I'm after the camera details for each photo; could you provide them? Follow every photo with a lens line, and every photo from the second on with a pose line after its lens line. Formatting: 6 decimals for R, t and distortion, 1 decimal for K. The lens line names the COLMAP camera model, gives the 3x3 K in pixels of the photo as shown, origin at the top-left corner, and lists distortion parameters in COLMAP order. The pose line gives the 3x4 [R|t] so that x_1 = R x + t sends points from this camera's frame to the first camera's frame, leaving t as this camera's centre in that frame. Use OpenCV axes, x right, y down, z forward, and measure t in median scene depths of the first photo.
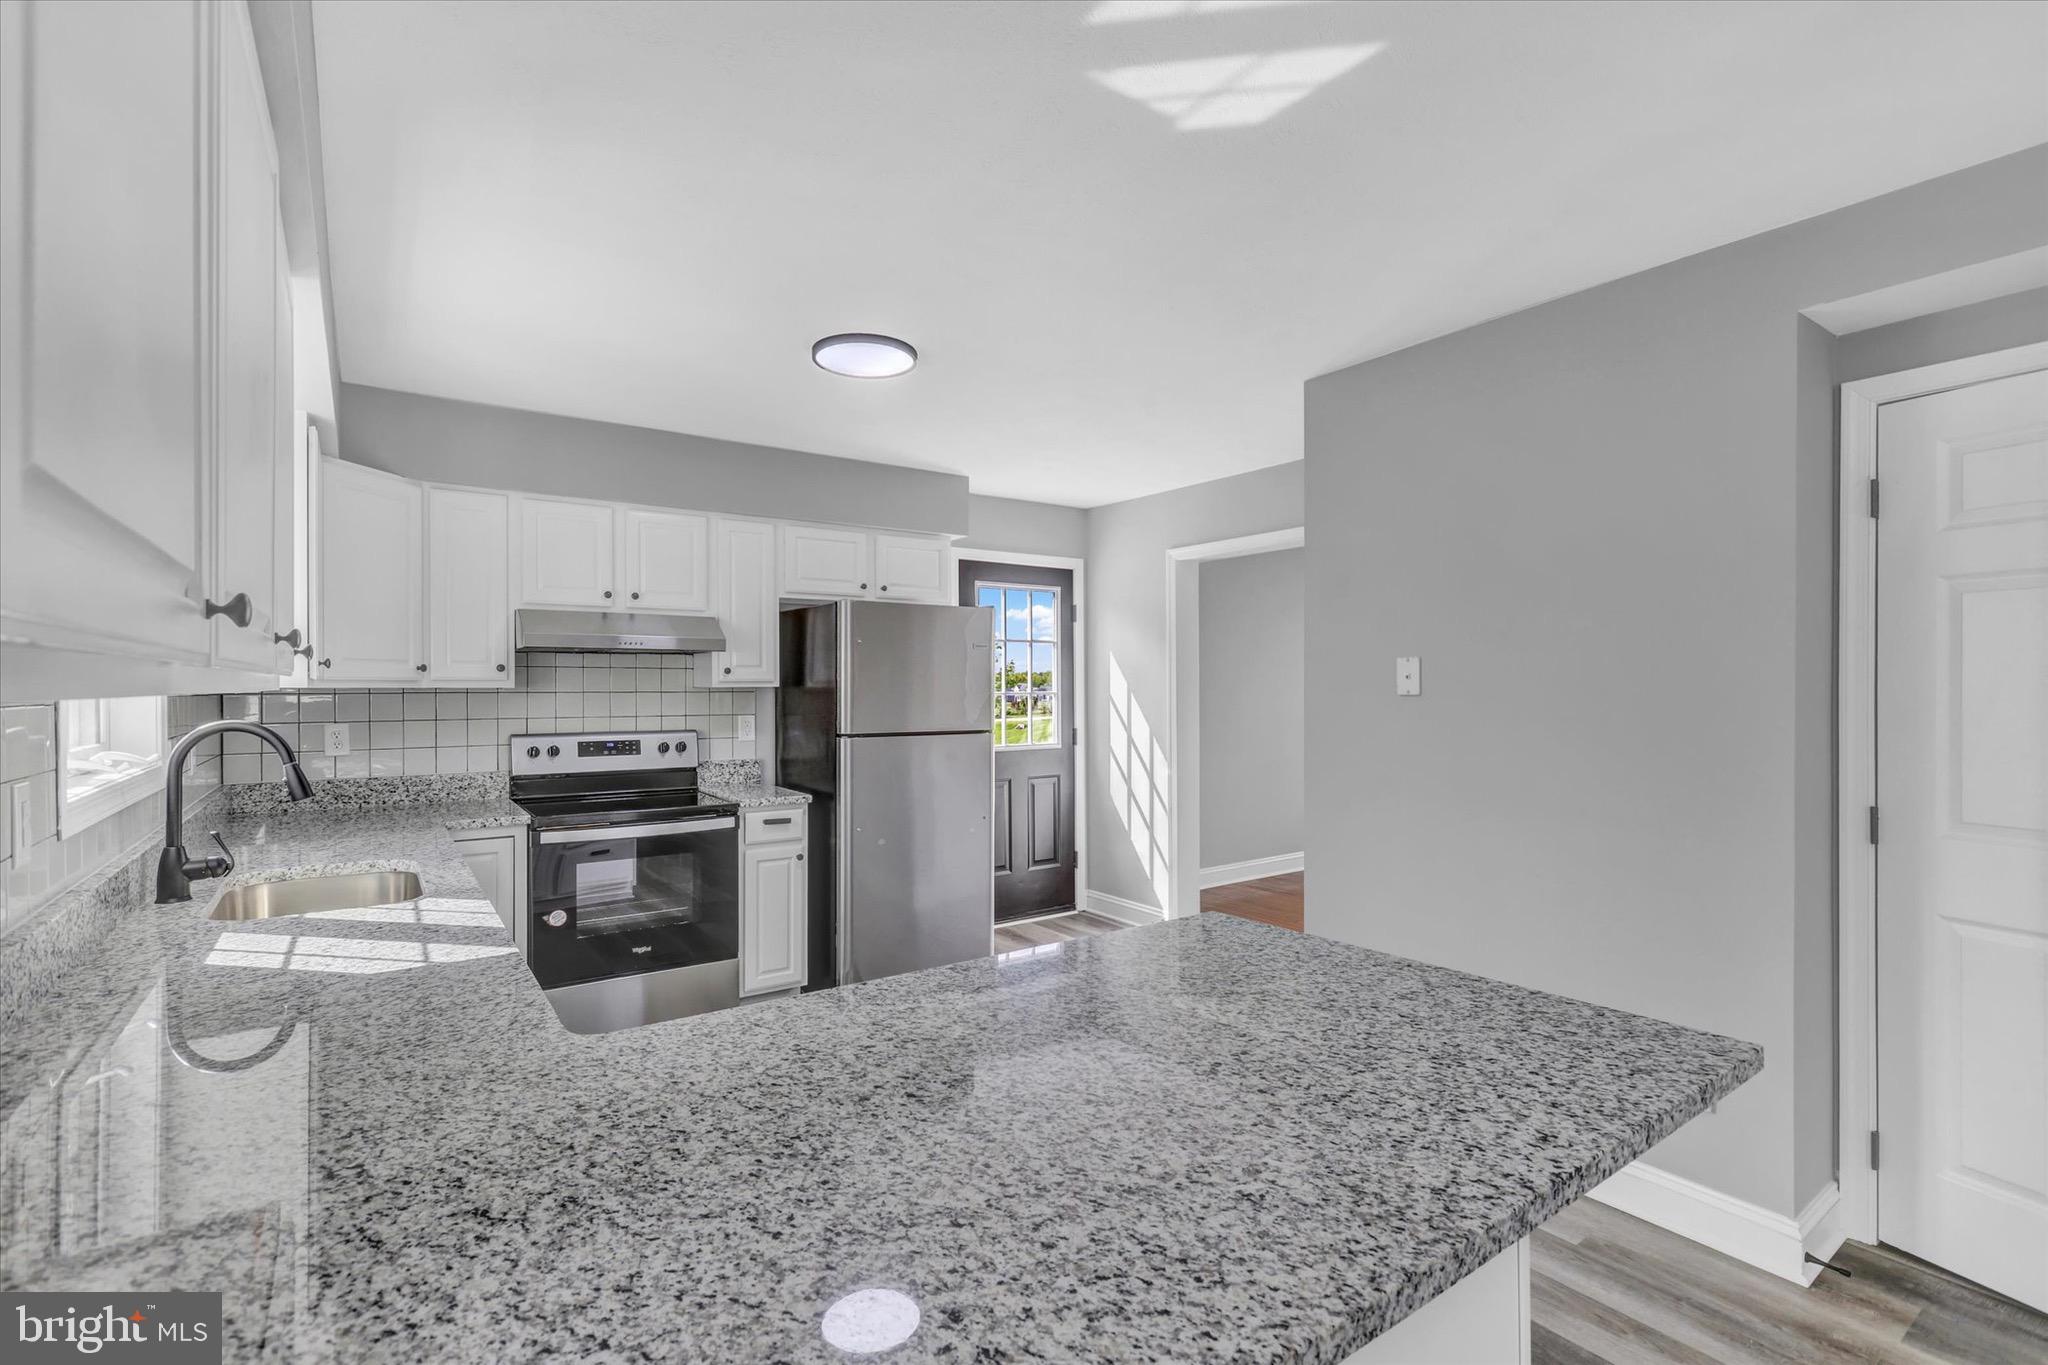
lens RADIAL K [[933.8, 0, 994.7], [0, 933.8, 679.1], [0, 0, 1]] dist [-0.000603, 0.000739]
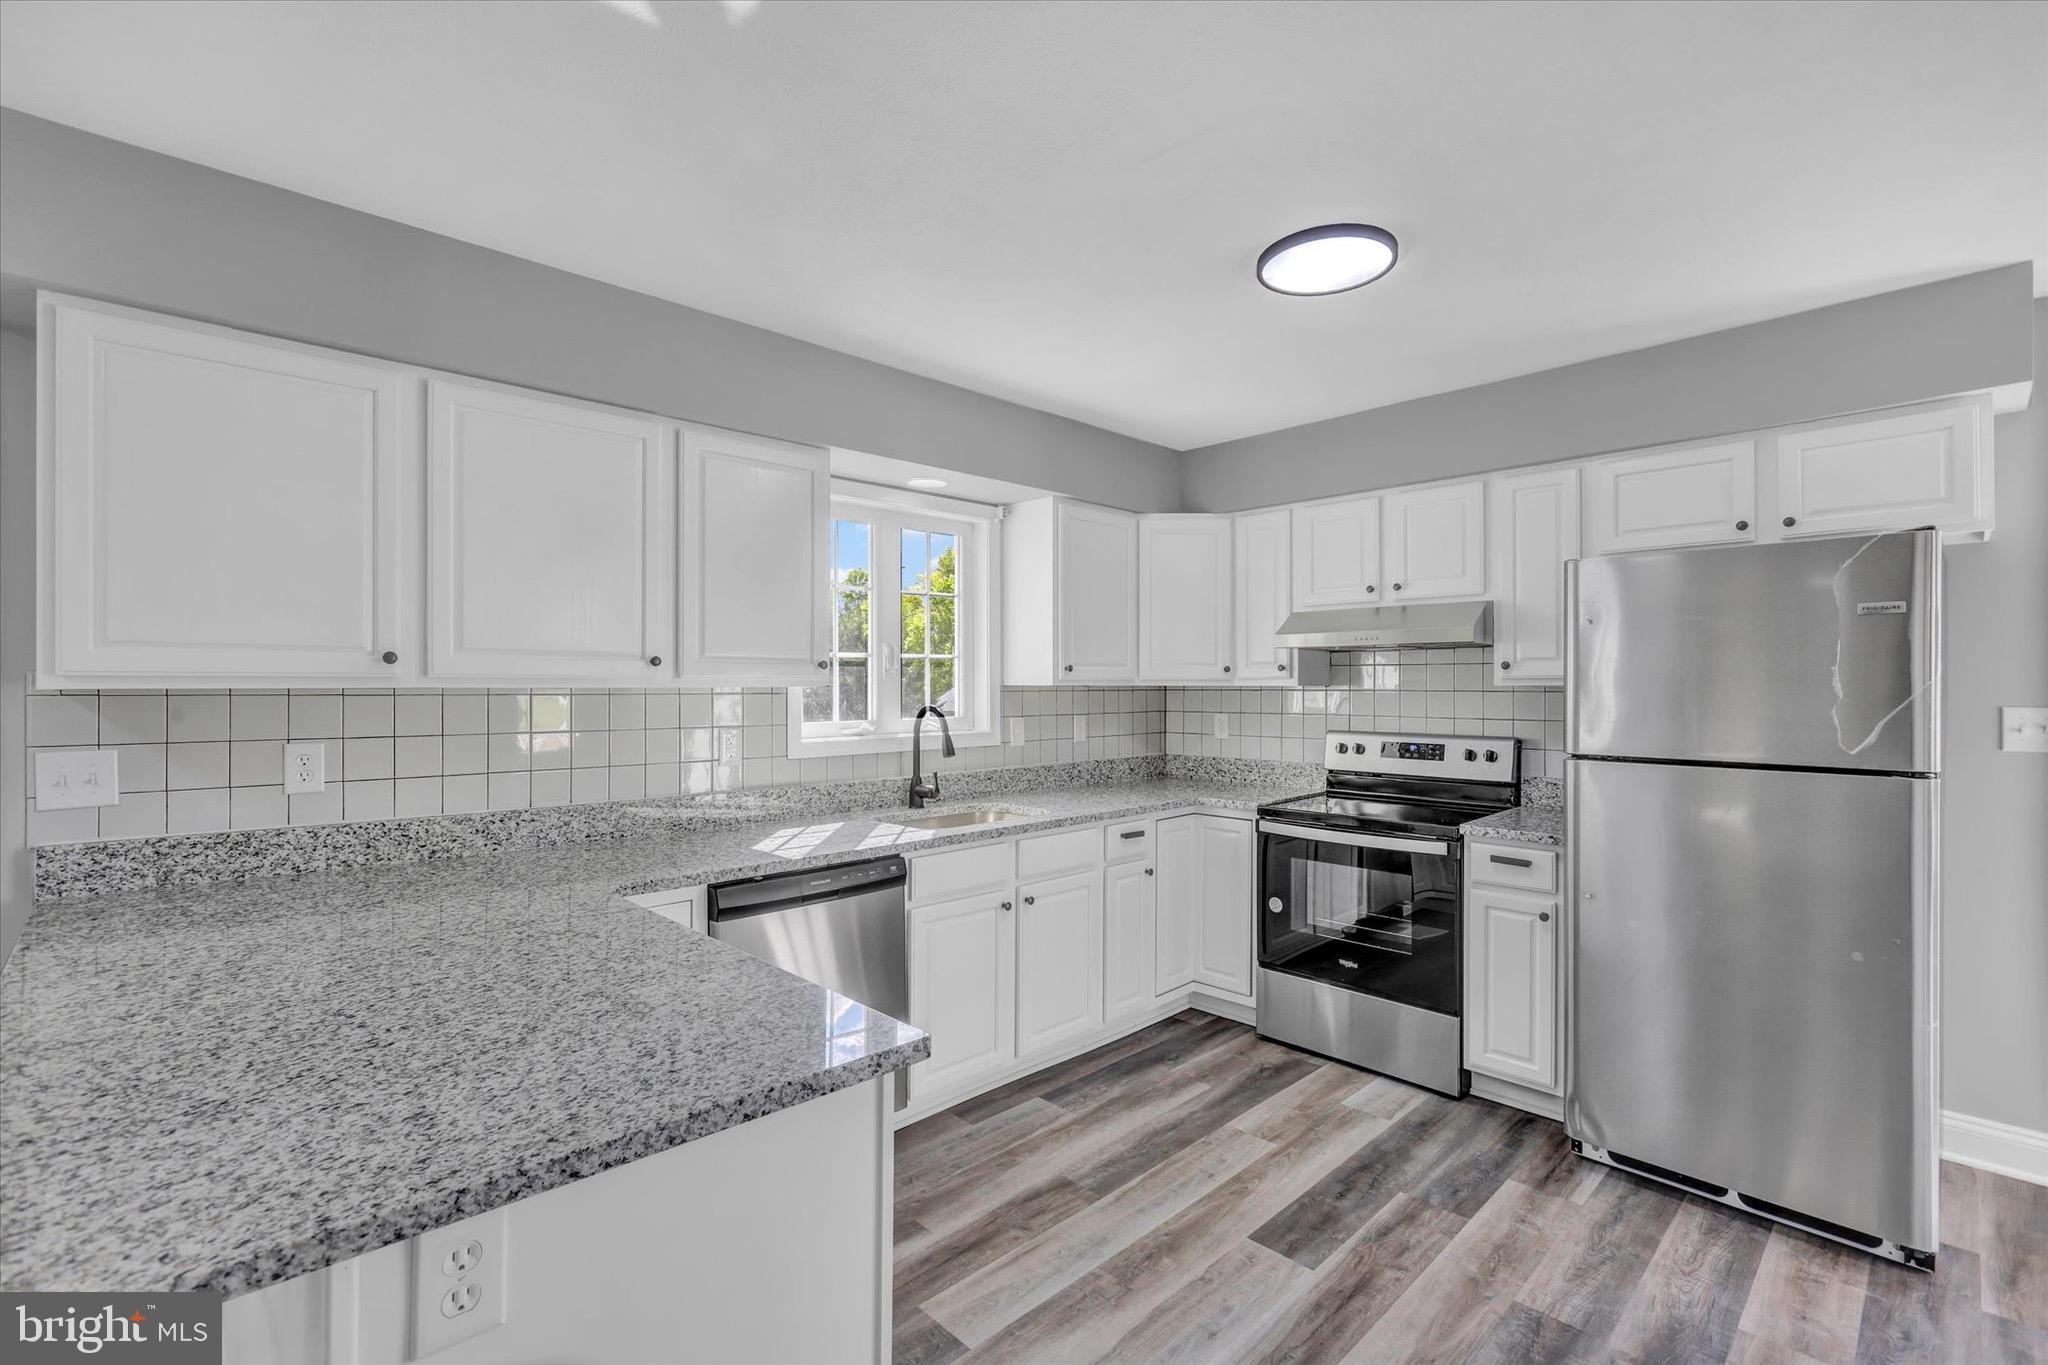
lens RADIAL K [[913.6, 0, 1031.6], [0, 913.6, 681.2], [0, 0, 1]] dist [-0.009723, 0.000711]
pose [[0.164568, -0.003076, -0.986361, 0.501382], [0.006930, 0.999974, -0.001962, 0.004257], [0.986341, -0.006513, 0.164585, 0.560807]]
